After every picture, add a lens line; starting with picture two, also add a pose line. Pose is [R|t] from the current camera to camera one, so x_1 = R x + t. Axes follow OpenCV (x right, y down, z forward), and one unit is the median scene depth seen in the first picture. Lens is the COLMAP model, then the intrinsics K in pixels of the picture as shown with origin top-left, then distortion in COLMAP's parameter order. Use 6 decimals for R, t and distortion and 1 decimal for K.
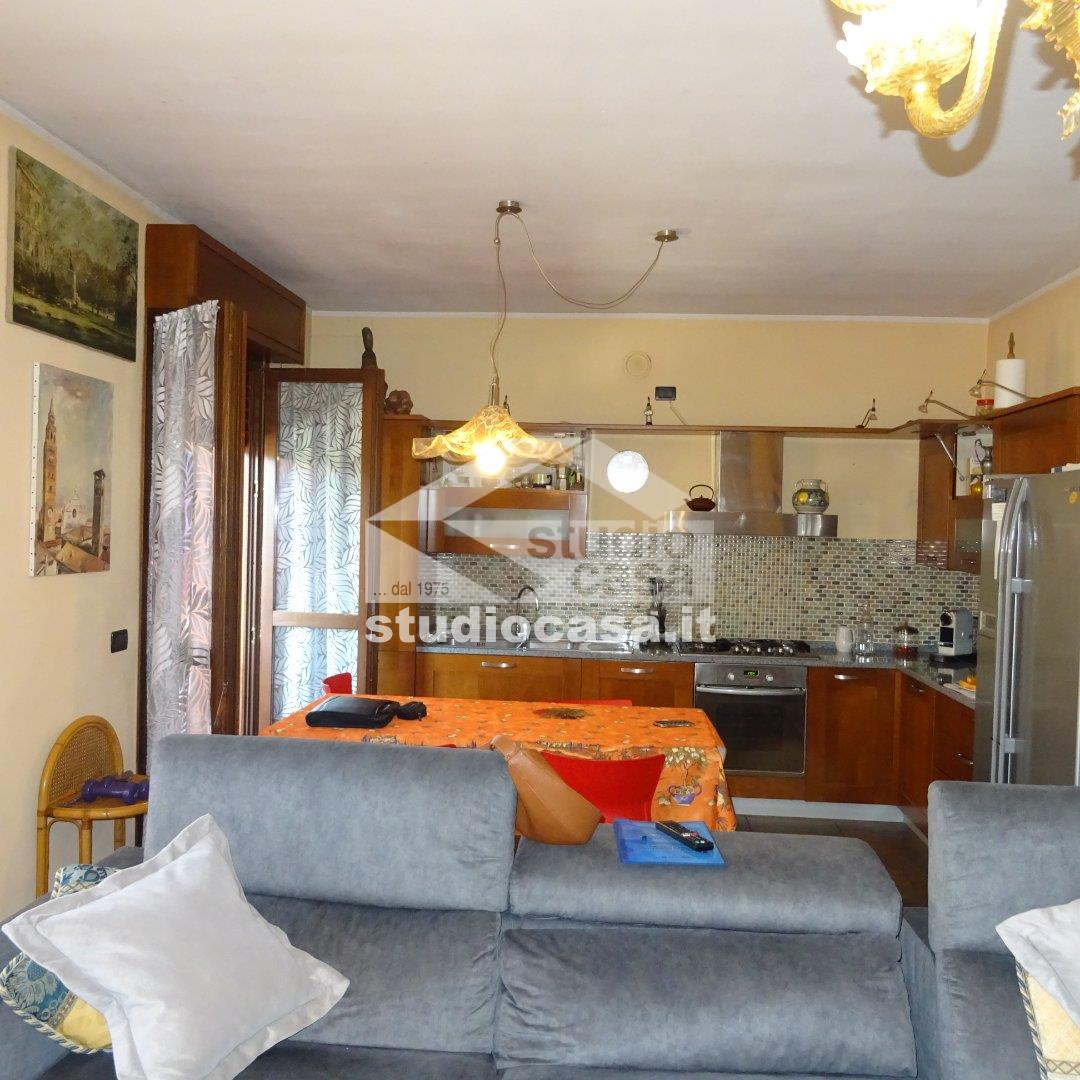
lens RADIAL K [[1032.6, 0, 540.0], [0, 1032.6, 540.0], [0, 0, 1]] dist [-0.003392, 0.008232]
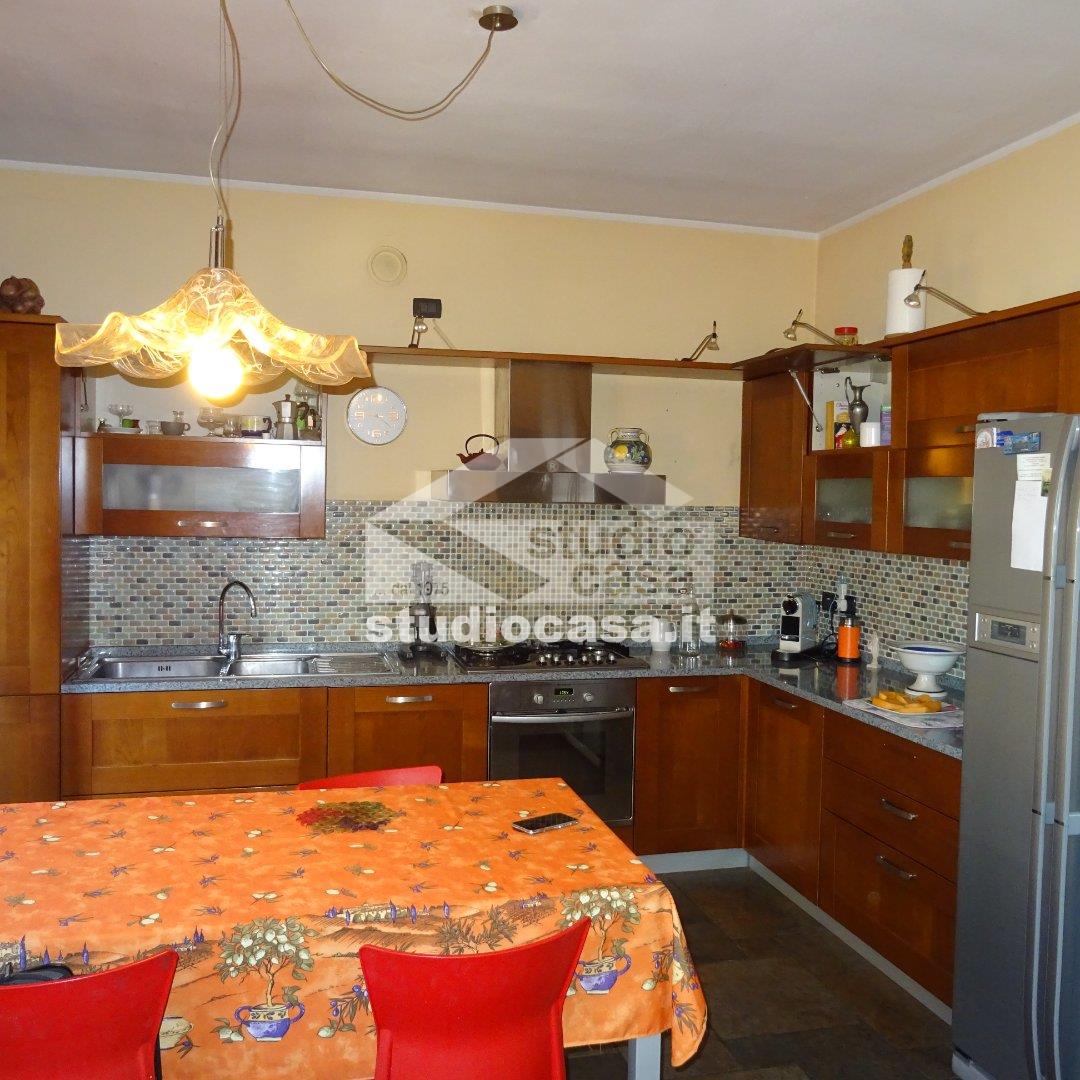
lens RADIAL K [[1032.6, 0, 540.0], [0, 1032.6, 540.0], [0, 0, 1]] dist [-0.003392, 0.008232]
pose [[0.945574, -0.022263, 0.324644, -0.064514], [0.010973, 0.999271, 0.036568, -0.007671], [-0.325221, -0.031016, 0.945129, 0.436084]]
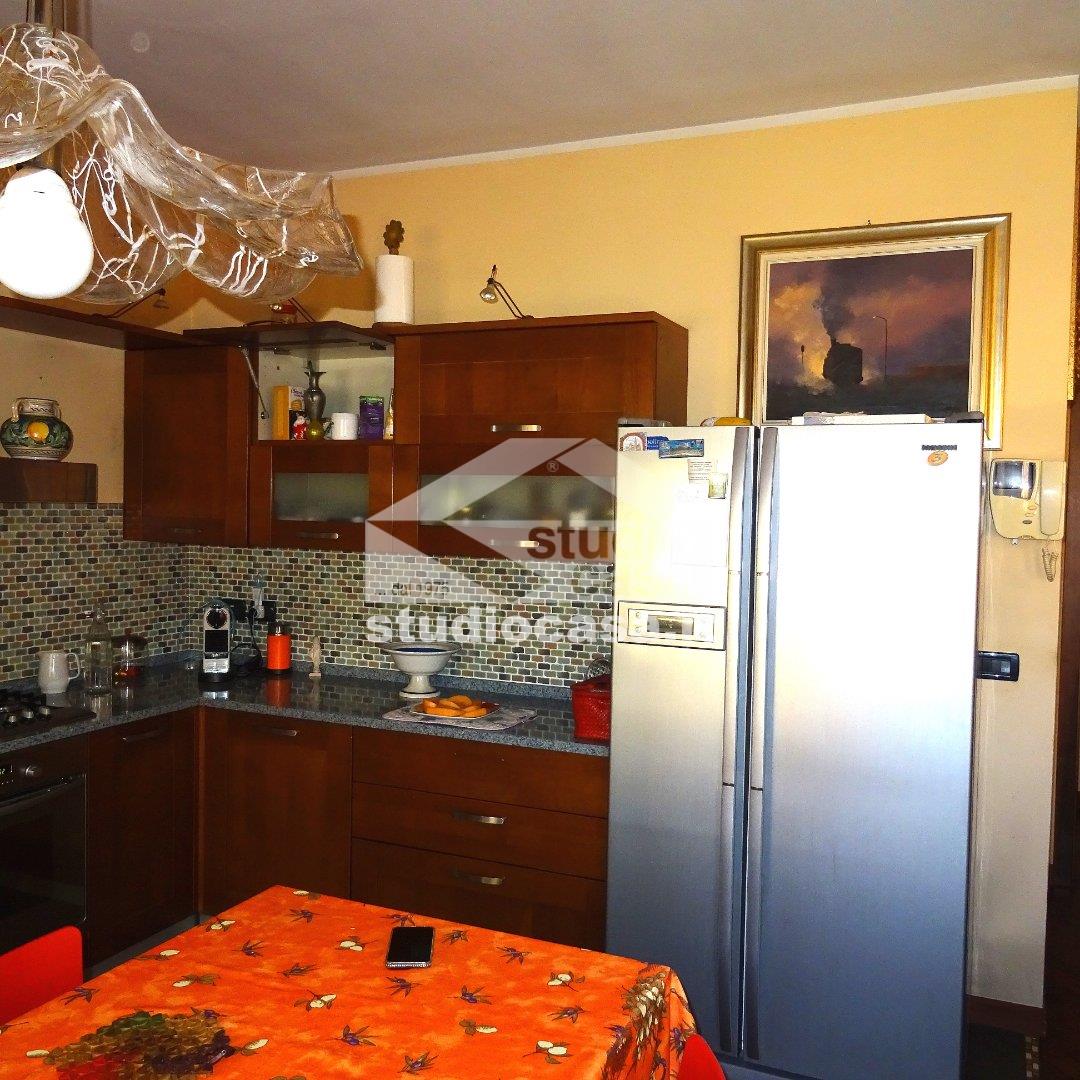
lens RADIAL K [[1033.7, 0, 540.0], [0, 1033.7, 540.0], [0, 0, 1]] dist [-0.001906, 0.019663]
pose [[0.326040, -0.053476, 0.943842, -0.256866], [0.002915, 0.998451, 0.055562, -0.018405], [-0.945352, -0.015364, 0.325690, 0.800631]]
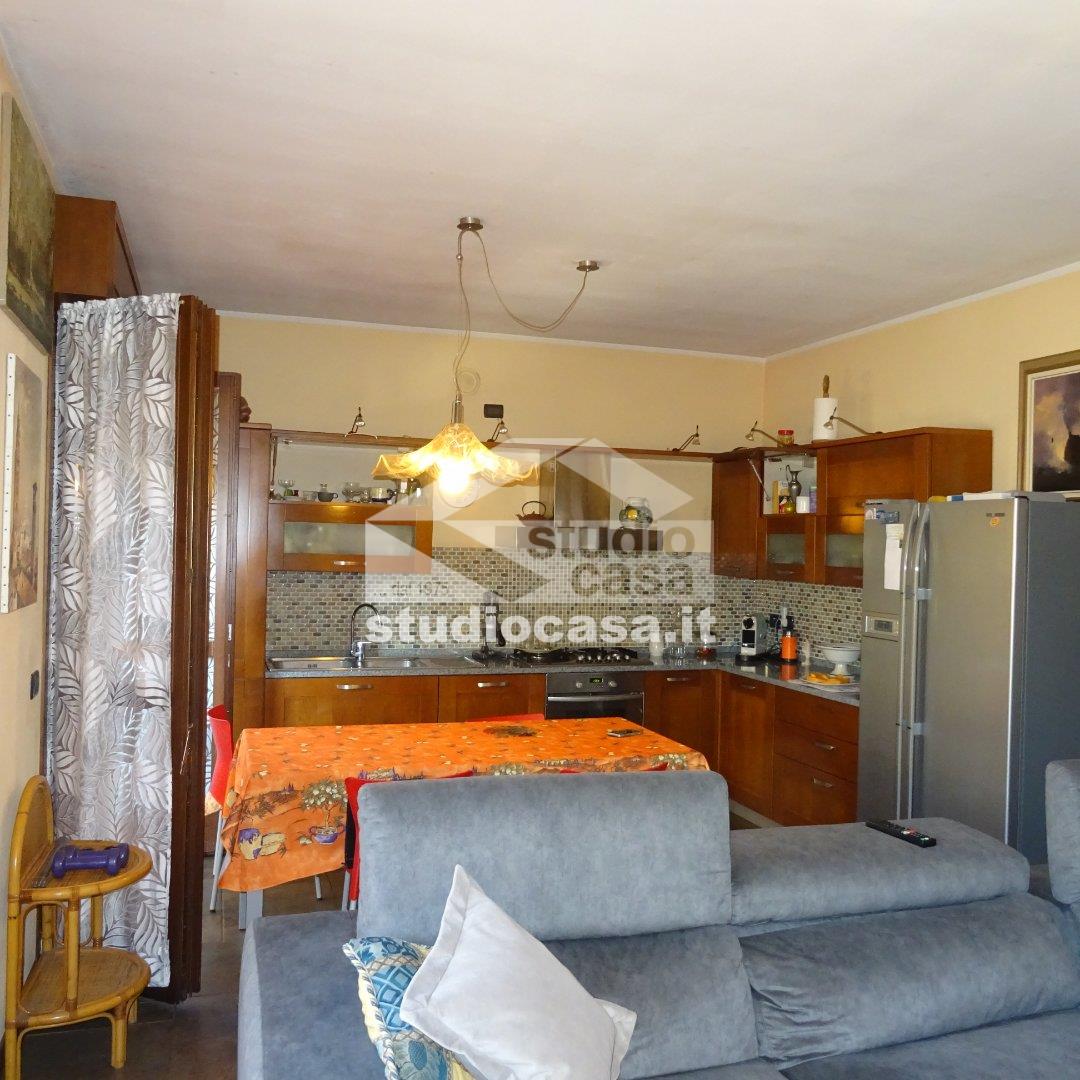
lens RADIAL K [[1032.6, 0, 540.0], [0, 1032.6, 540.0], [0, 0, 1]] dist [-0.003392, 0.008232]
pose [[0.923080, -0.004380, 0.384584, -0.351009], [0.006974, 0.999961, -0.005351, -0.013188], [-0.384545, 0.007622, 0.923075, 0.061360]]
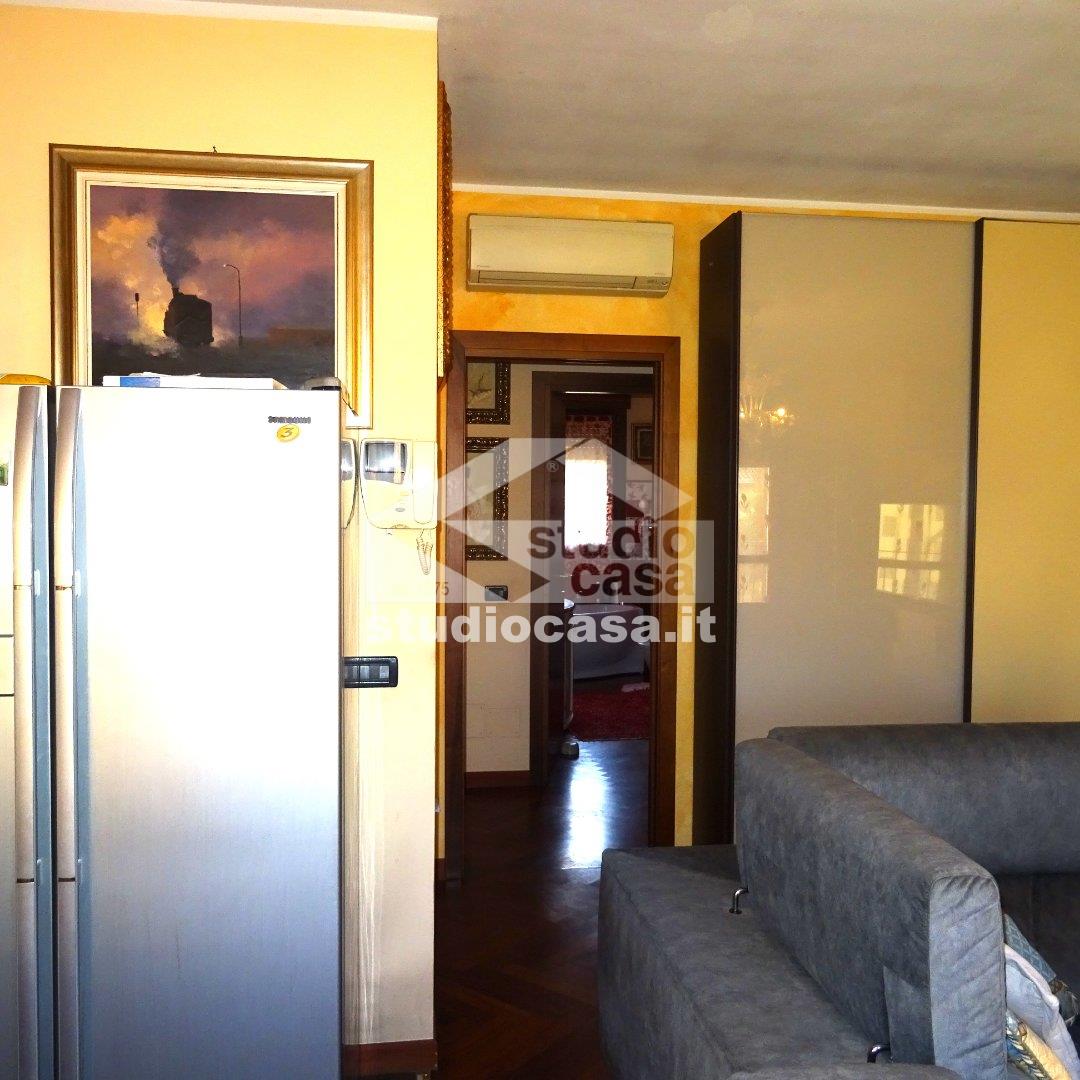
lens RADIAL K [[1038.6, 0, 540.0], [0, 1038.6, 540.0], [0, 0, 1]] dist [0.006054, 0.002122]
pose [[-0.212323, -0.064957, 0.975038, -0.112788], [0.003875, 0.997724, 0.067312, -0.014011], [-0.977192, 0.018070, -0.211588, 0.766329]]
